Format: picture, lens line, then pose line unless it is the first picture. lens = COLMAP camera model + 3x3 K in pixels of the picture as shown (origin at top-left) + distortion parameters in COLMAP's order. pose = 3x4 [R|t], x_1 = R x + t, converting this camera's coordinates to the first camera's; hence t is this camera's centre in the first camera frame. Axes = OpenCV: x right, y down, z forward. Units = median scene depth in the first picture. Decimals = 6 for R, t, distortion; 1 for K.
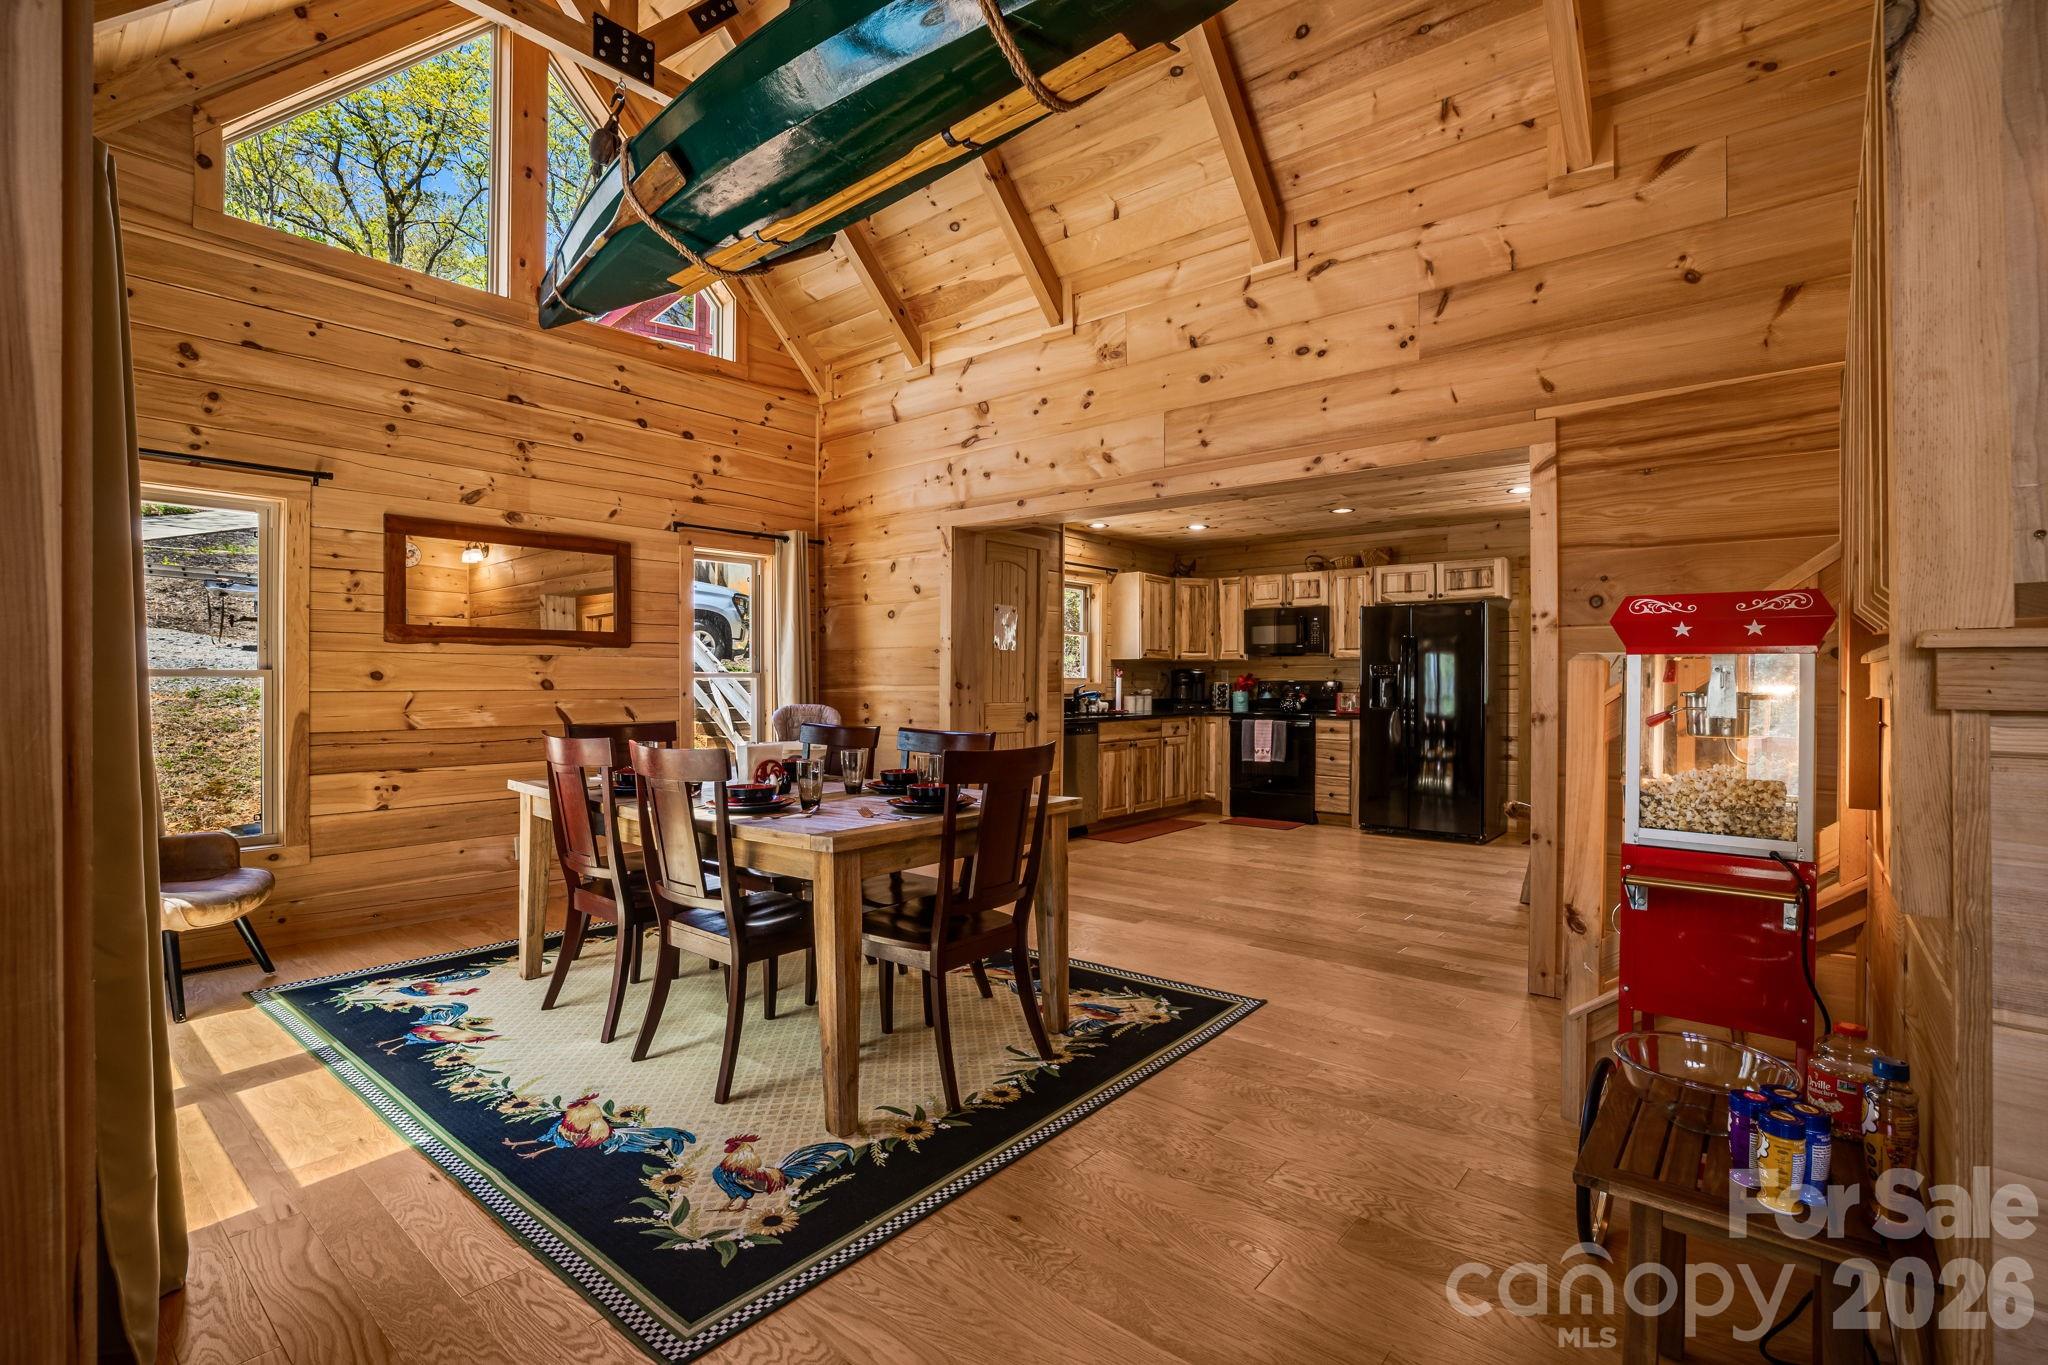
lens RADIAL K [[934.0, 0, 1017.6], [0, 934.0, 677.7], [0, 0, 1]] dist [-0.035328, 0.007746]
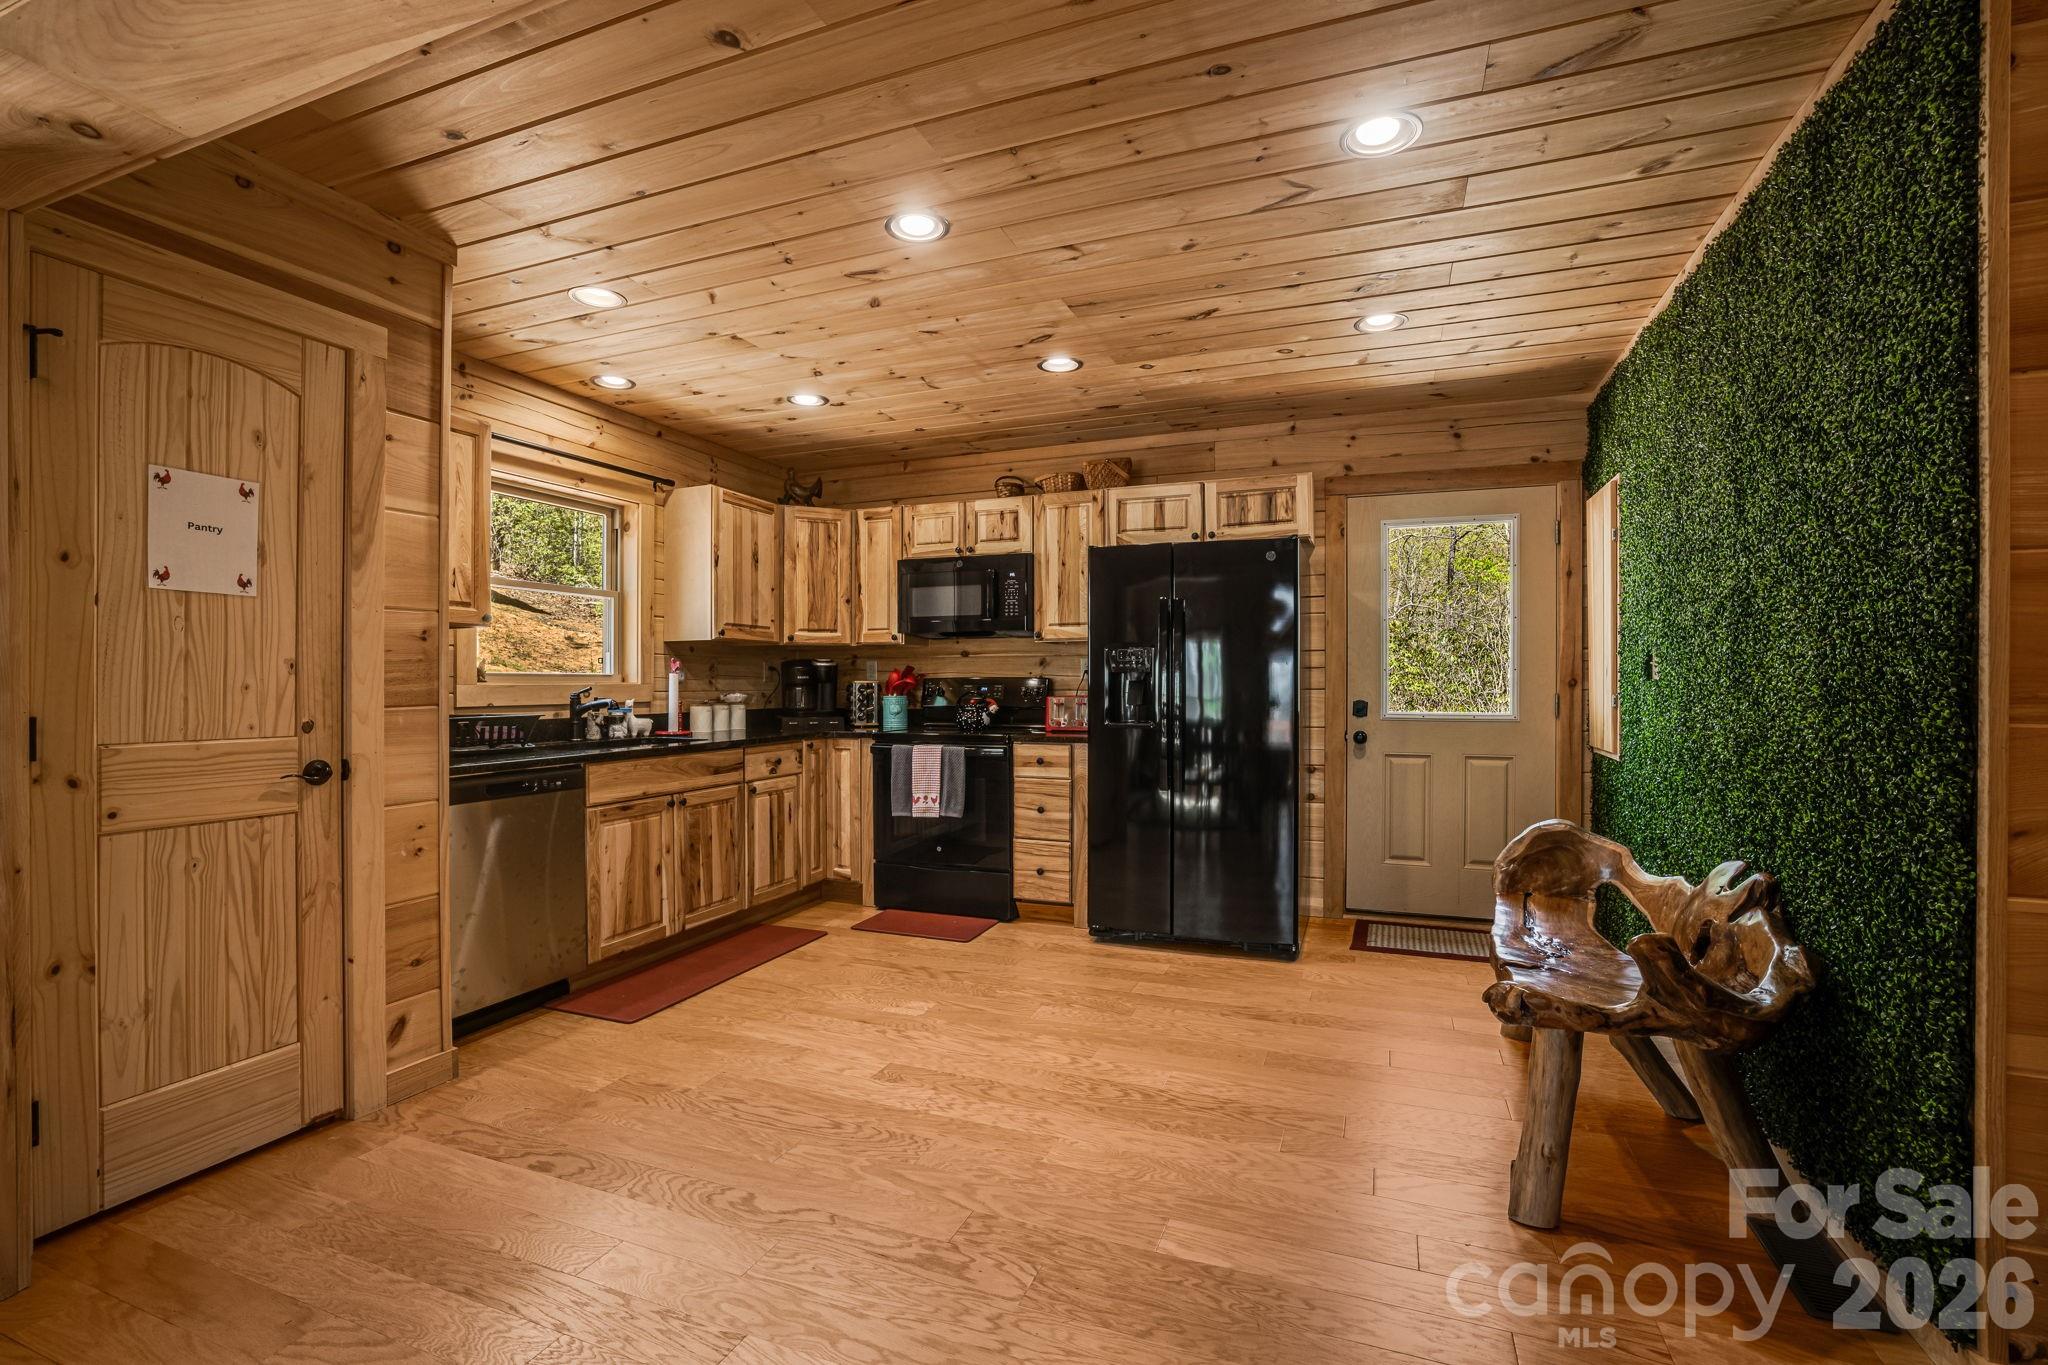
lens RADIAL K [[934.0, 0, 1031.2], [0, 934.0, 683.0], [0, 0, 1]] dist [-0.035328, 0.007746]
pose [[0.945154, -0.006392, 0.326562, 0.179146], [0.004552, 0.999969, 0.006399, 0.004098], [-0.326593, -0.004561, 0.945154, 0.567646]]
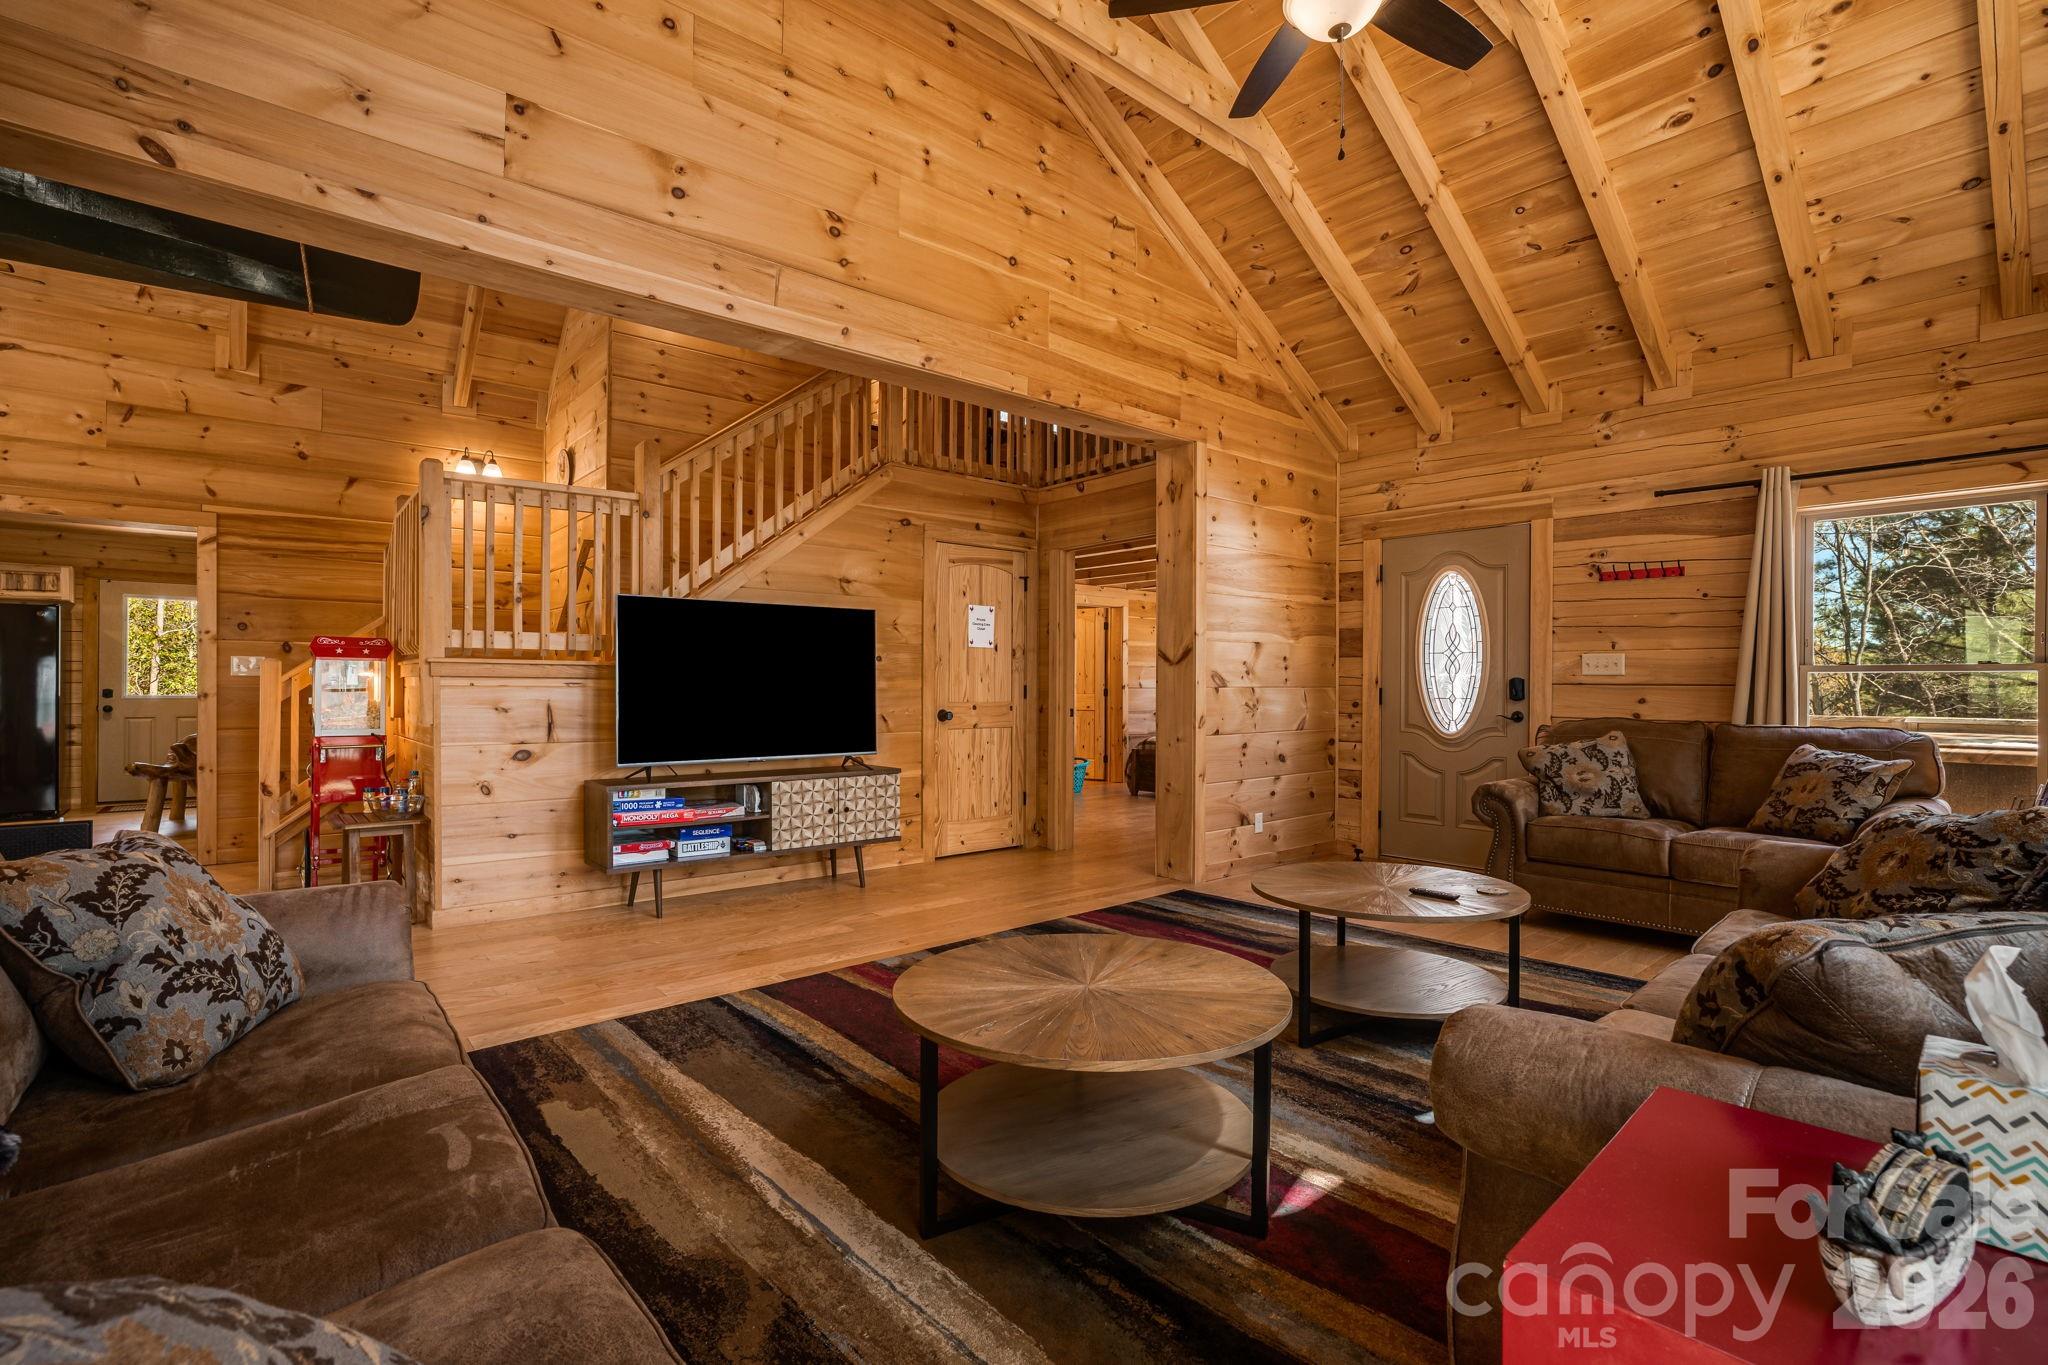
lens RADIAL K [[934.0, 0, 1031.5], [0, 934.0, 689.4], [0, 0, 1]] dist [-0.035328, 0.007746]
pose [[0.155423, -0.005512, 0.987833, -0.460068], [-0.004689, 0.999969, 0.006318, 0.009757], [-0.987837, -0.005613, 0.155392, -0.399766]]
